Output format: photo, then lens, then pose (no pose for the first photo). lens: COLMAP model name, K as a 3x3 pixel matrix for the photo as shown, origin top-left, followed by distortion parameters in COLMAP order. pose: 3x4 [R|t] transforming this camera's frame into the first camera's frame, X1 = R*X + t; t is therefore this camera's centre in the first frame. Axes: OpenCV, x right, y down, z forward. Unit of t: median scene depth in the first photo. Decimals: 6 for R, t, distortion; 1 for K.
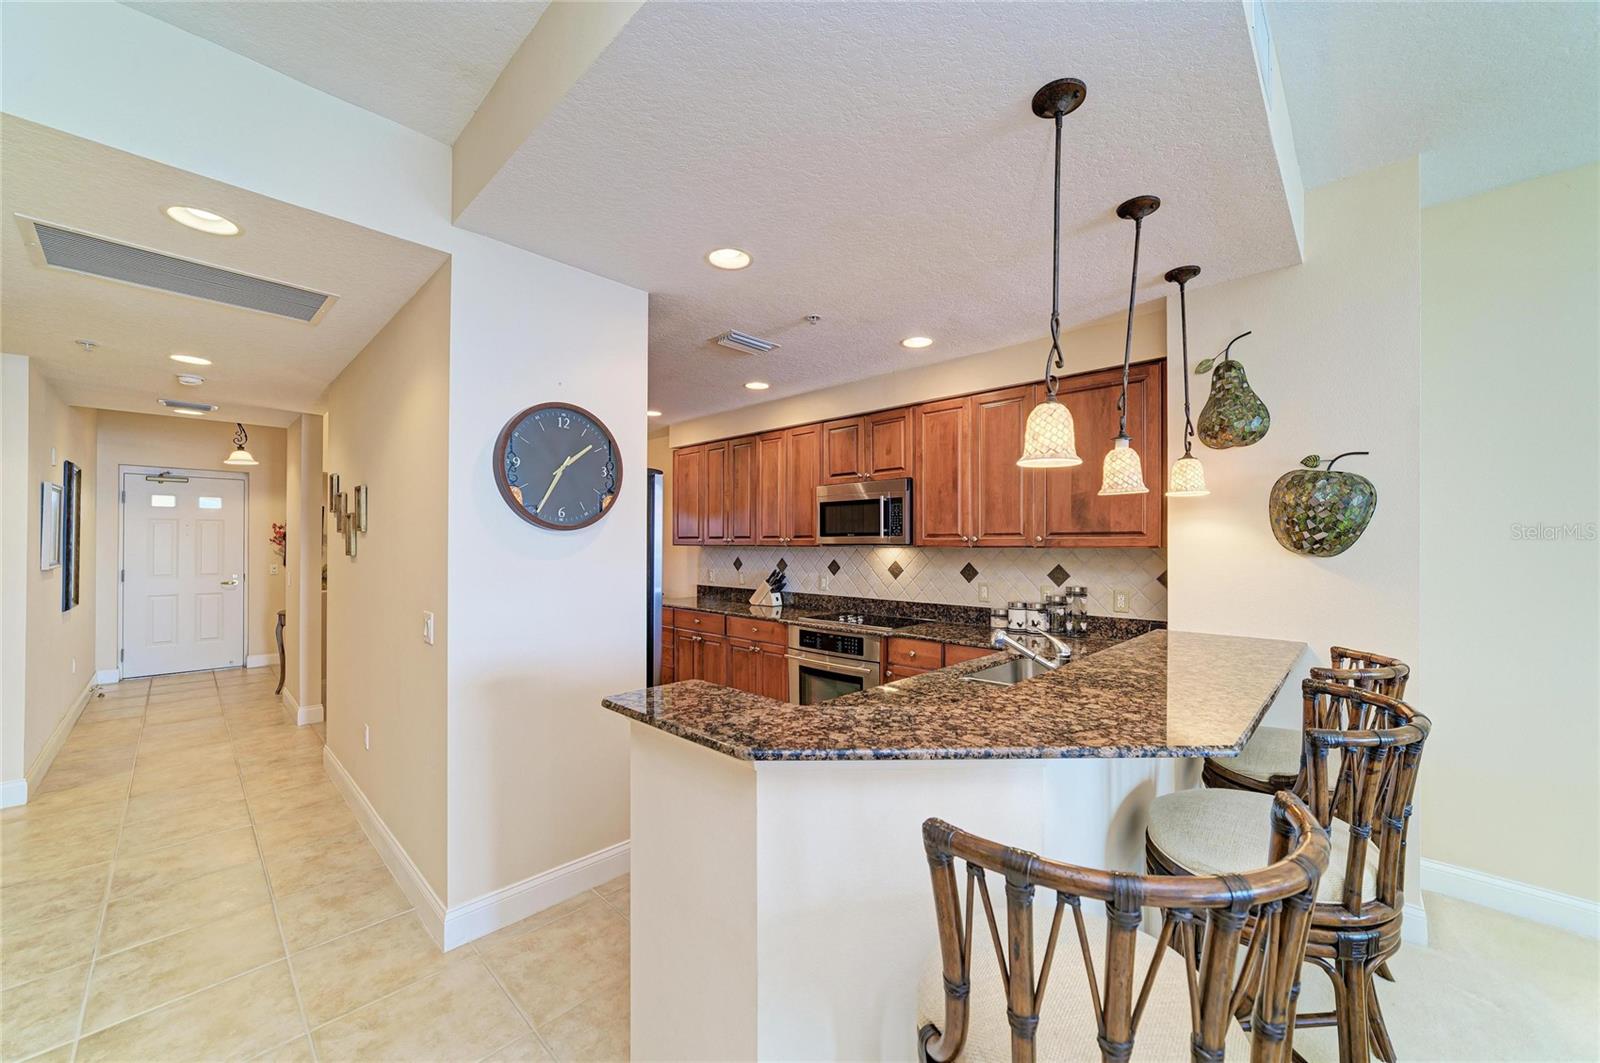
lens RADIAL K [[598.8, 0, 804.2], [0, 598.8, 540.4], [0, 0, 1]] dist [-0.013109, 0.003418]
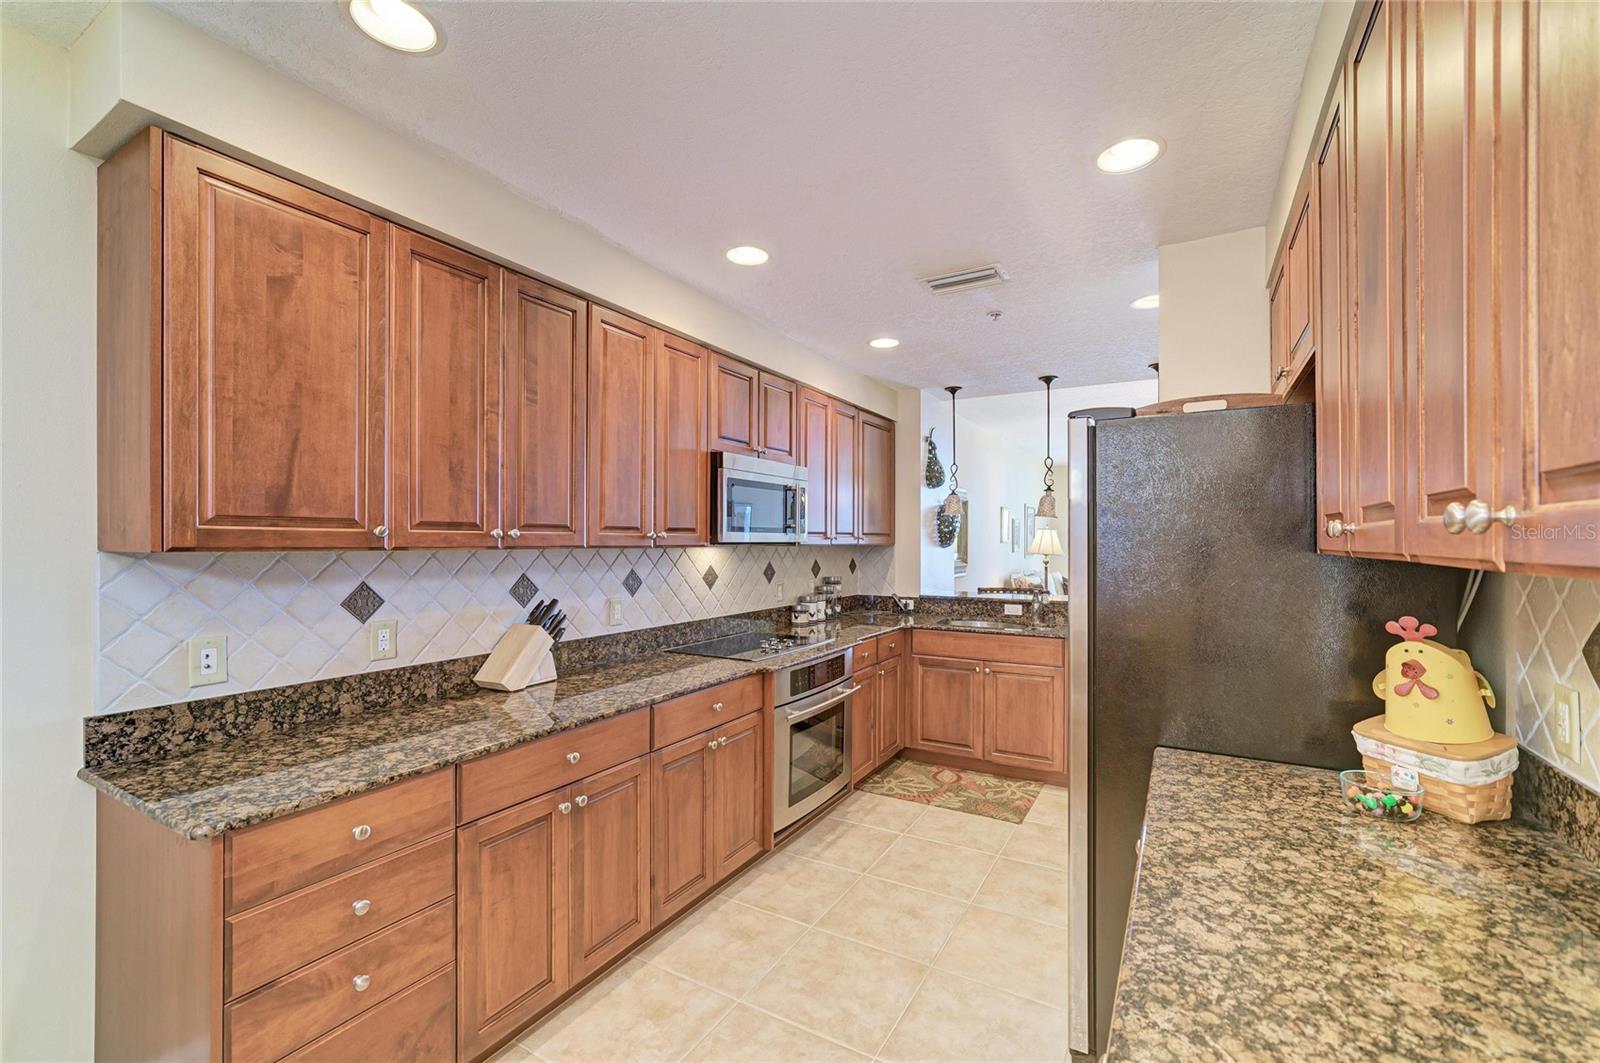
lens RADIAL K [[662.4, 0, 806.9], [0, 662.4, 539.6], [0, 0, 1]] dist [-0.013511, 0.006048]
pose [[-0.235261, 0.000059, 0.971932, -0.677877], [-0.007791, 0.999968, -0.001947, 0.003147], [-0.971901, -0.008031, -0.235253, 1.078094]]
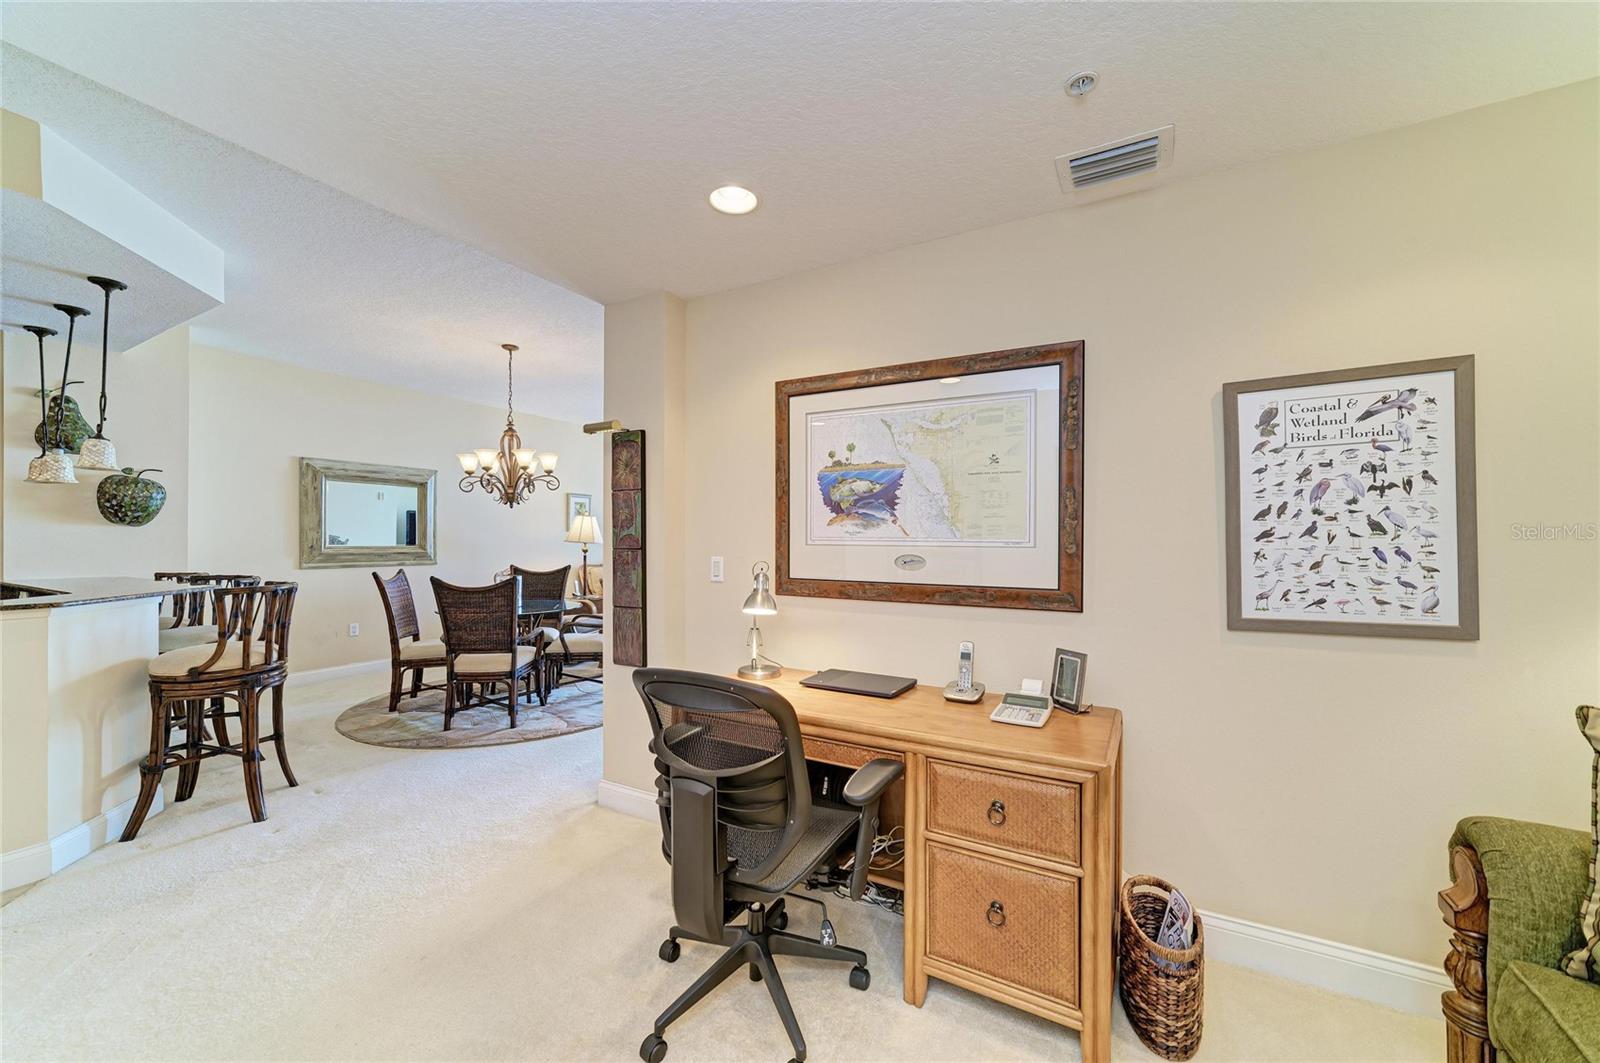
lens RADIAL K [[598.8, 0, 798.5], [0, 598.8, 536.8], [0, 0, 1]] dist [-0.013109, 0.003418]
pose [[-0.247490, 0.006486, 0.968869, -0.702116], [-0.006639, 0.999943, -0.008390, 0.032224], [-0.968868, -0.008509, -0.247433, -0.252587]]
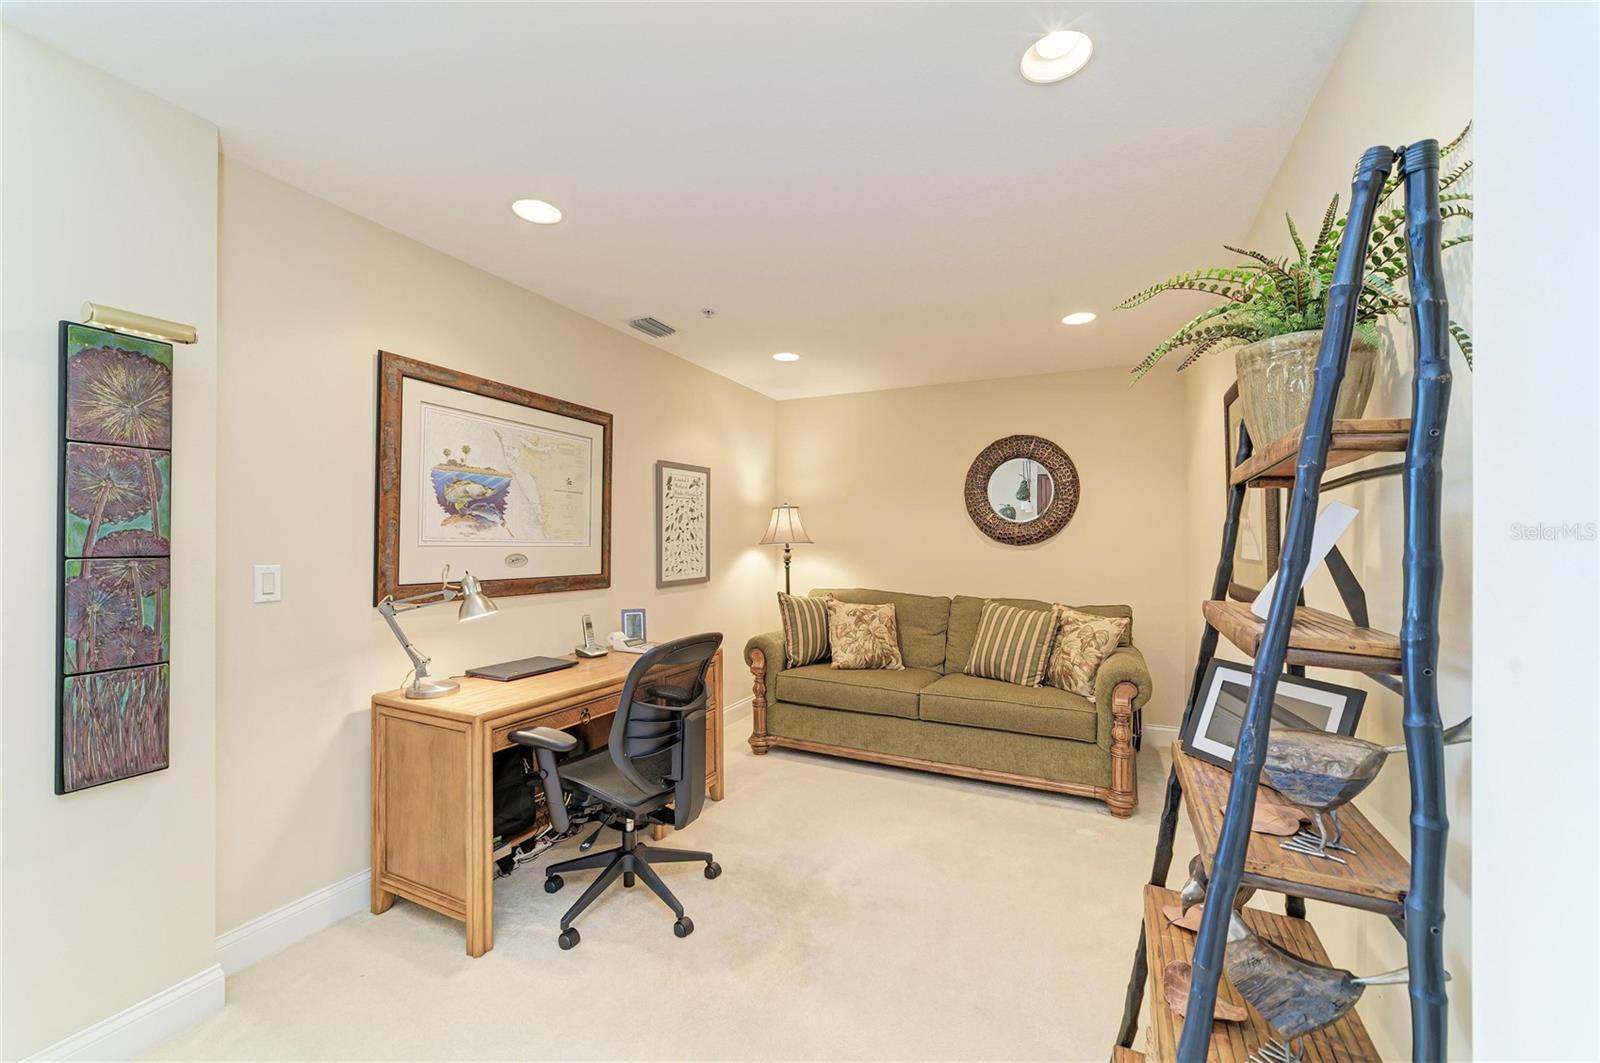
lens RADIAL K [[632.6, 0, 805.9], [0, 632.6, 535.2], [0, 0, 1]] dist [-0.000531, 0.000936]
pose [[-0.948282, -0.005434, -0.317382, -0.283061], [-0.000328, 0.999870, -0.016142, 0.034267], [0.317428, -0.015203, -0.948160, 0.234423]]
